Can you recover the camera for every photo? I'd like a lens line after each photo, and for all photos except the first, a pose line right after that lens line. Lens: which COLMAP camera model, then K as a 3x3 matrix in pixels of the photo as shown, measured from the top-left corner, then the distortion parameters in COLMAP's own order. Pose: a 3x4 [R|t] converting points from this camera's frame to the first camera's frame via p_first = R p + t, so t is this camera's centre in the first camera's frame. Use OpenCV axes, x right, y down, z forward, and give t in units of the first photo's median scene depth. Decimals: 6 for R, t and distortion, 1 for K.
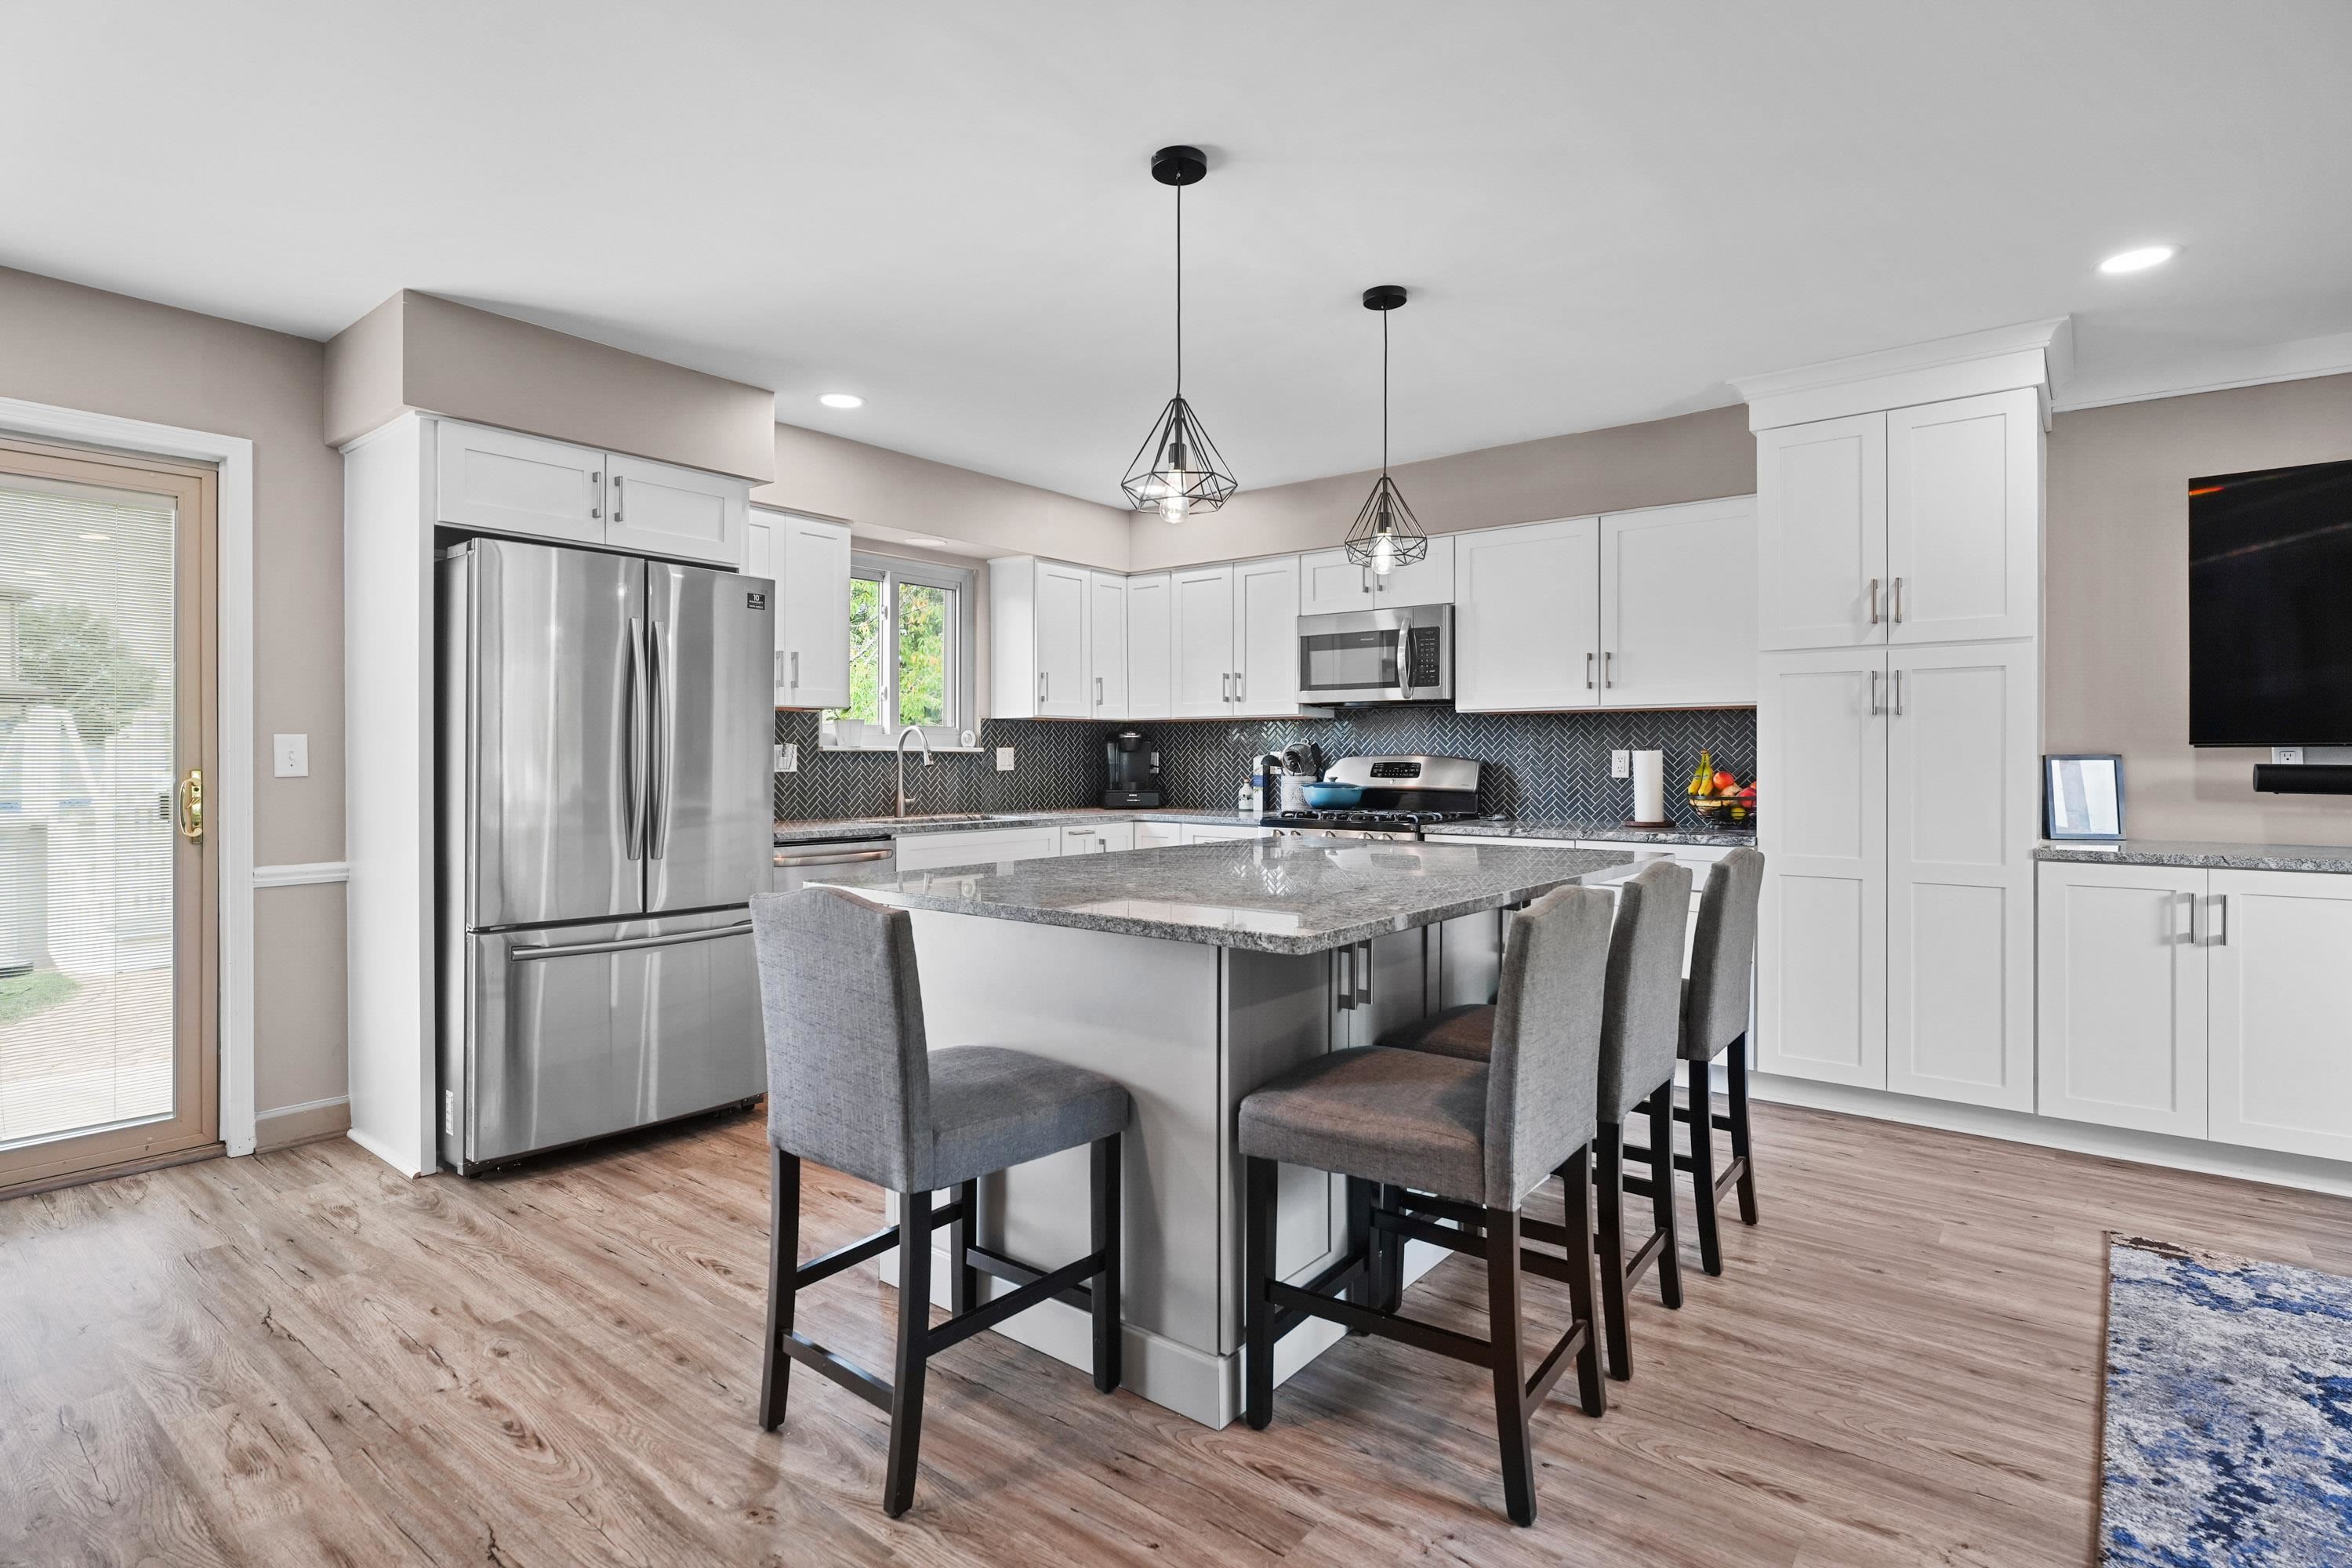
lens RADIAL K [[1156.1, 0, 1174.5], [0, 1156.1, 760.2], [0, 0, 1]] dist [0.000047, -0.001035]
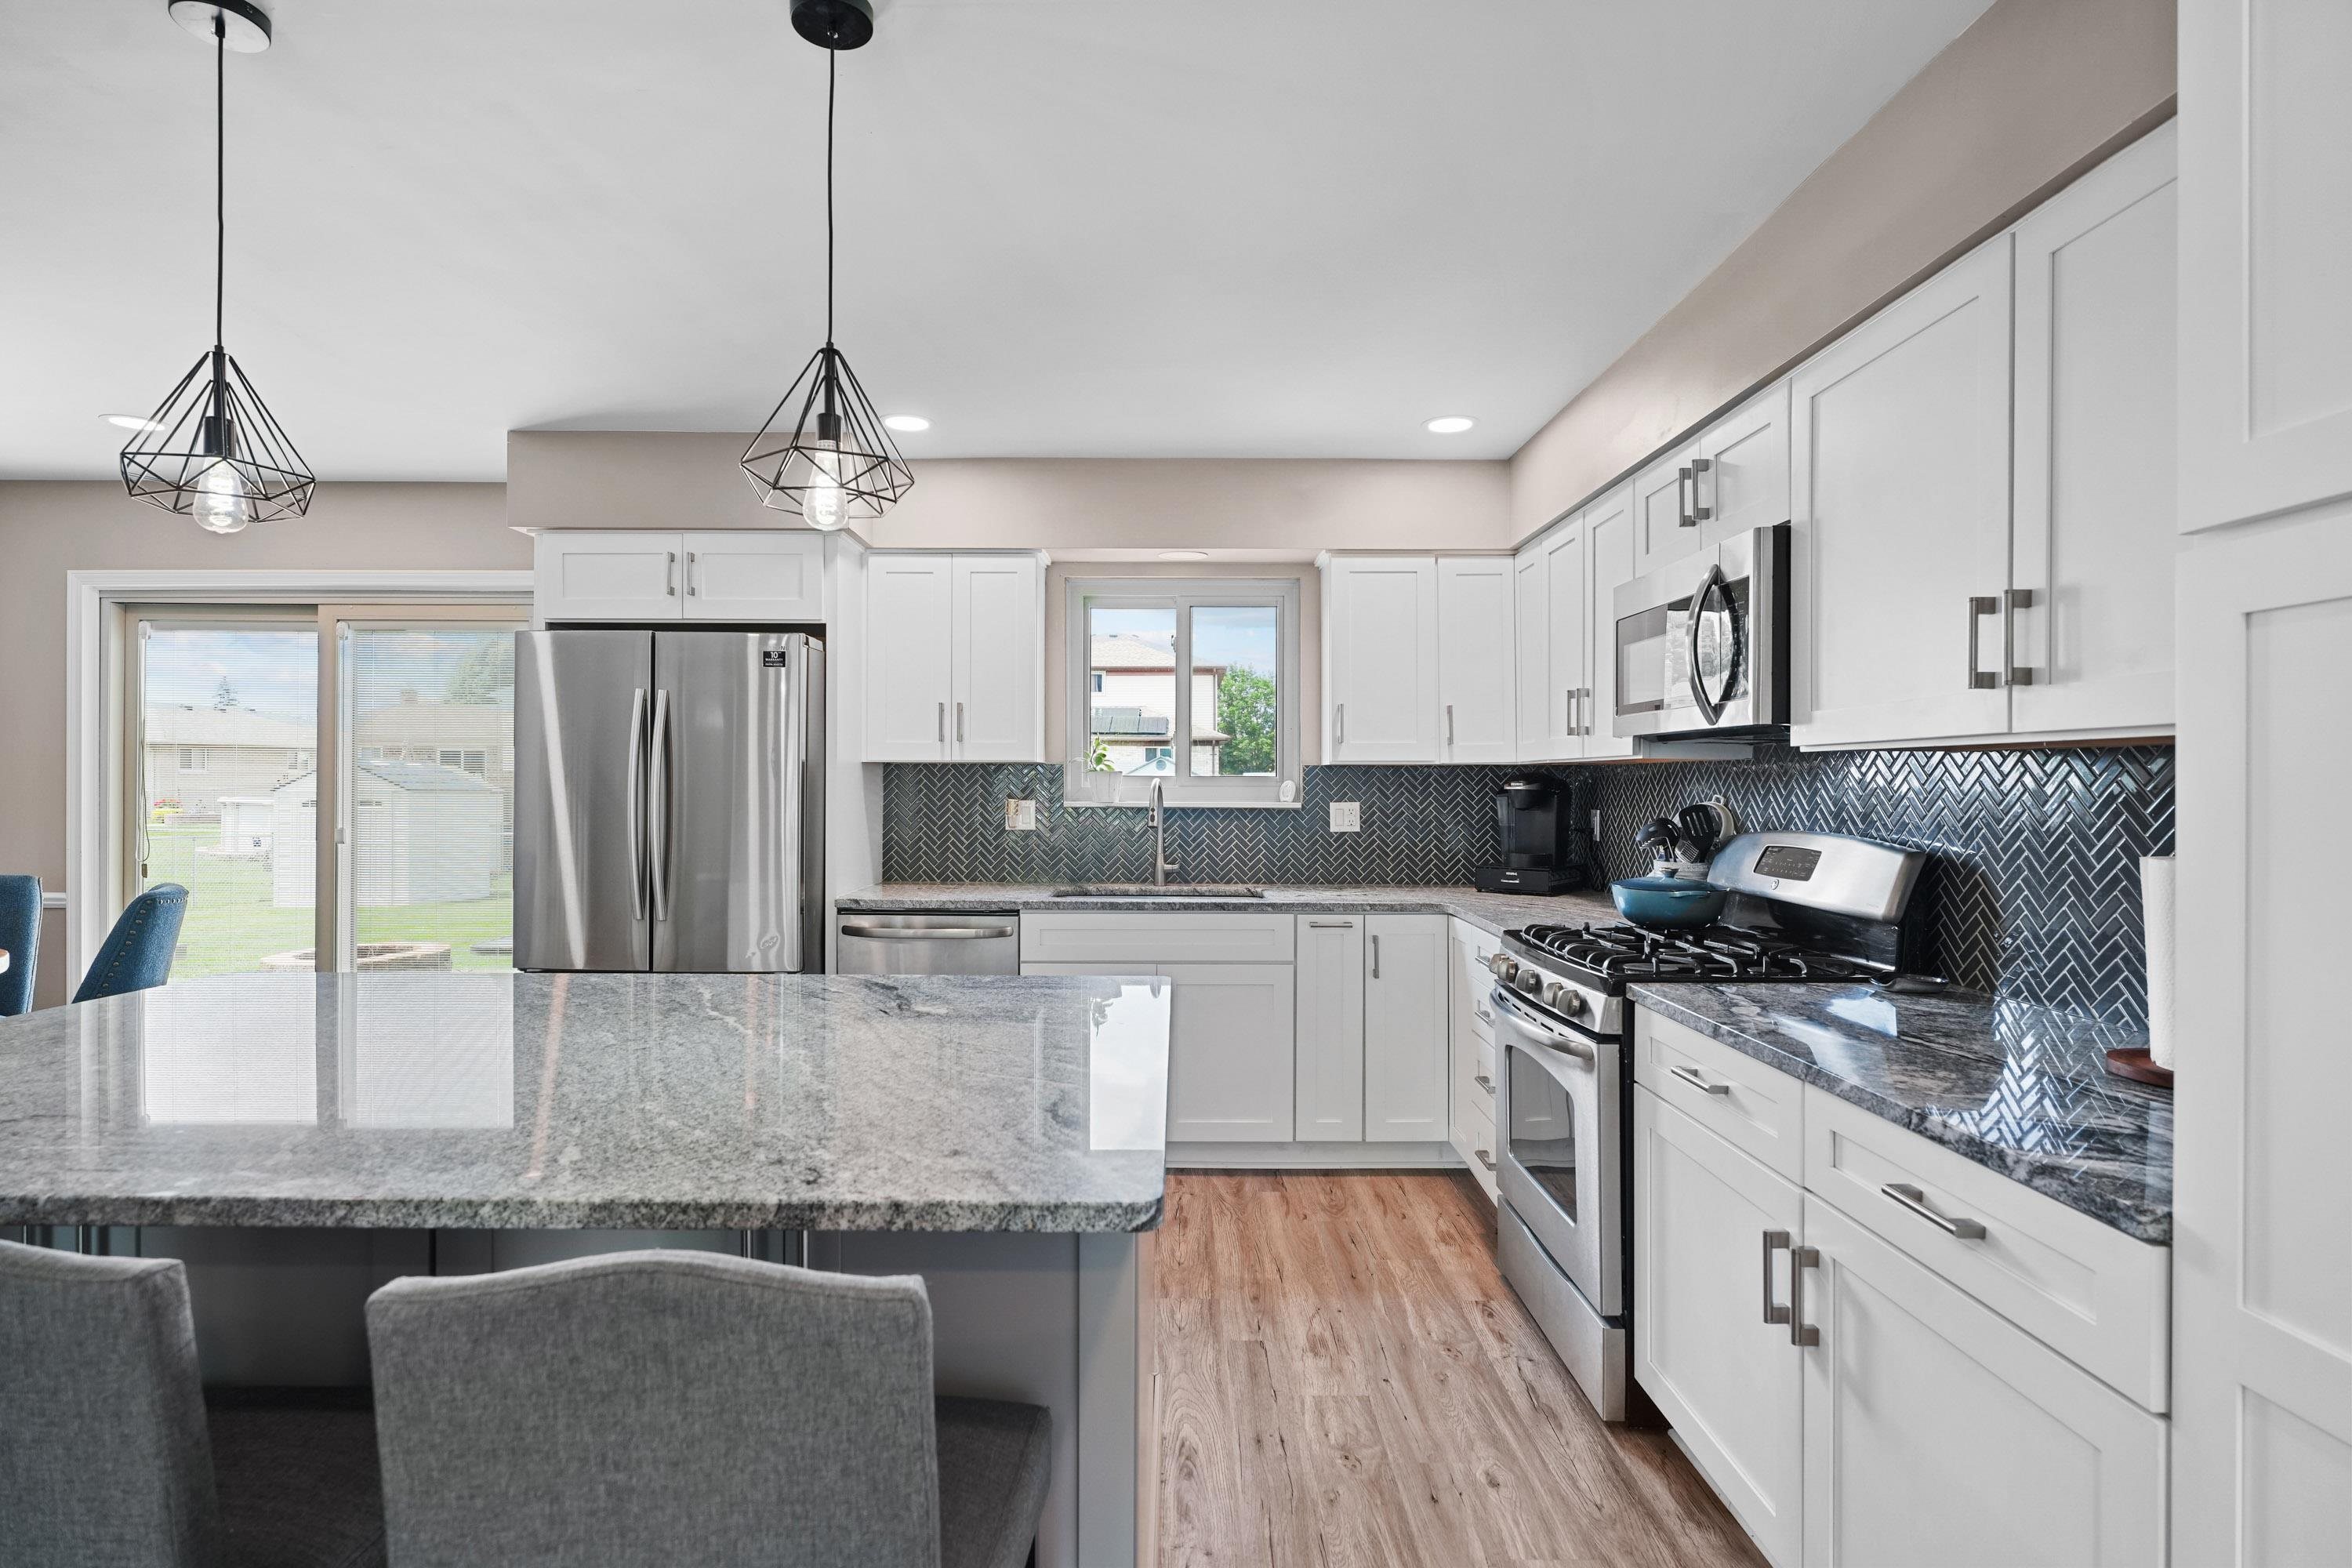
lens RADIAL K [[1156.1, 0, 1173.3], [0, 1156.1, 785.2], [0, 0, 1]] dist [0.000047, -0.001035]
pose [[0.619484, 0.004508, -0.784997, 0.699217], [-0.004633, 0.999987, 0.002086, -0.042310], [0.784996, 0.002344, 0.619497, 0.783605]]
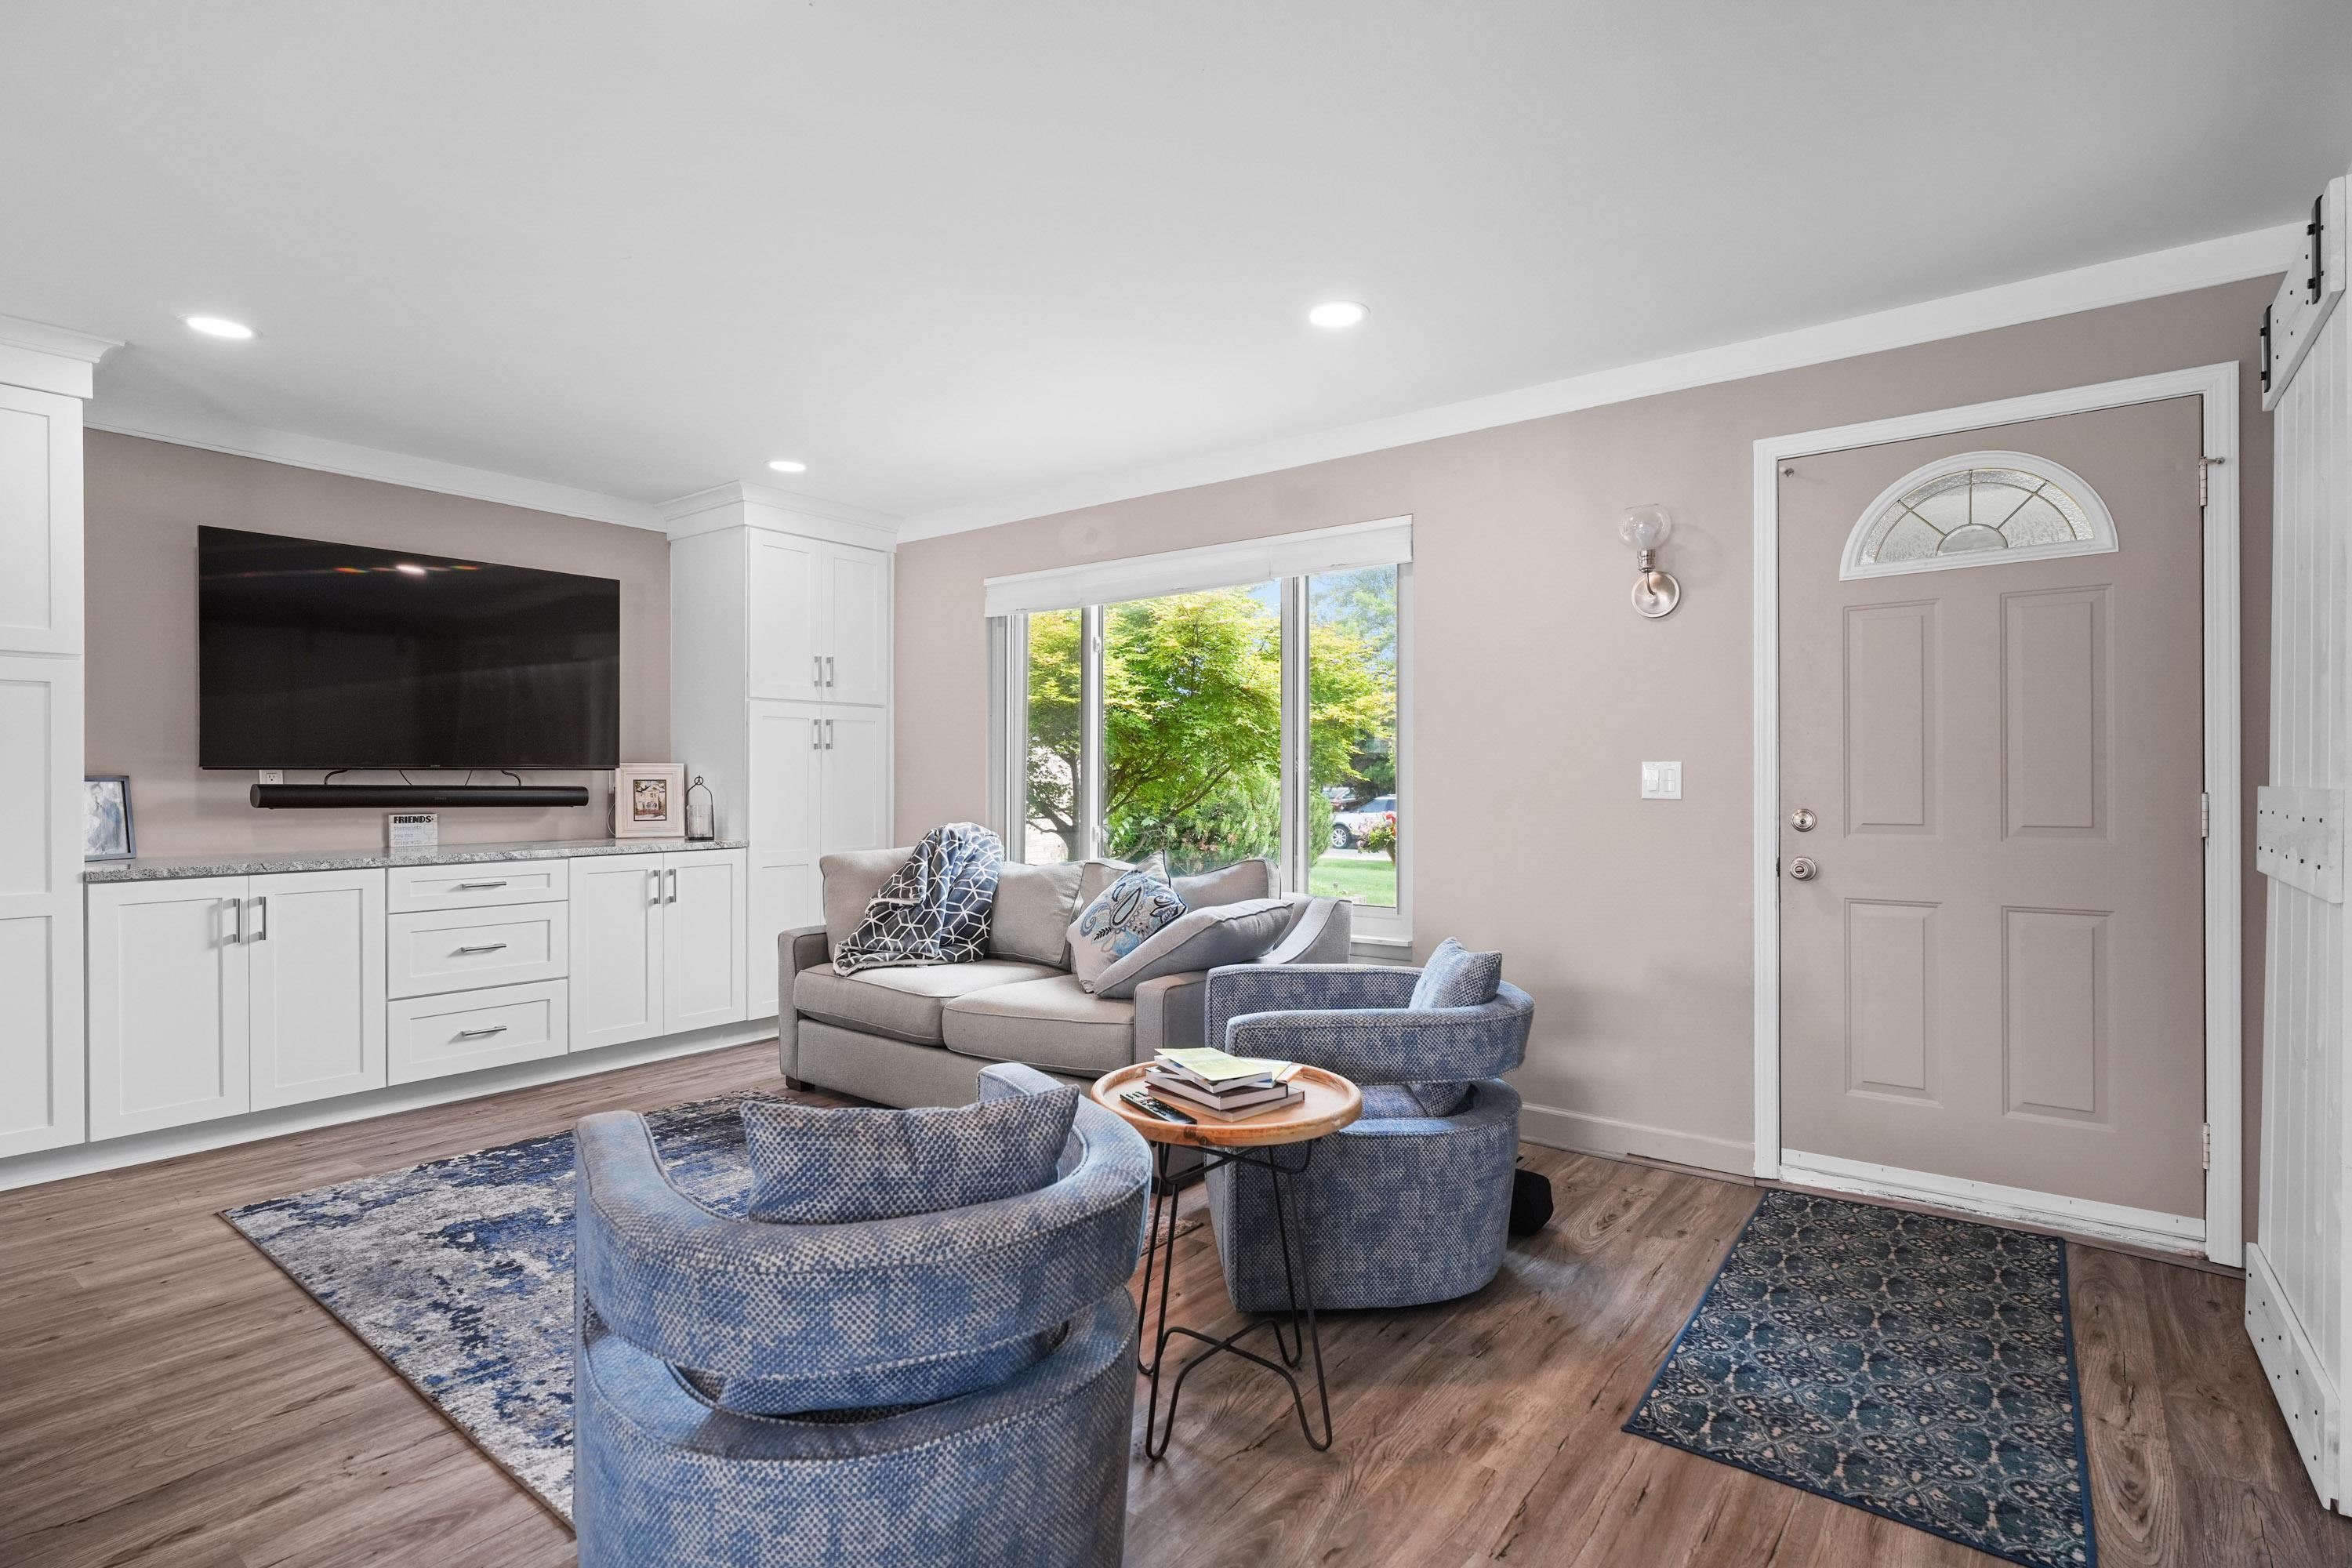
lens RADIAL K [[1156.1, 0, 1167.9], [0, 1156.1, 785.4], [0, 0, 1]] dist [0.000047, -0.001035]
pose [[-0.010748, -0.006785, 0.999919, -0.260849], [0.000968, 0.999976, 0.006796, -0.002597], [-0.999942, 0.001041, -0.010741, 0.100608]]
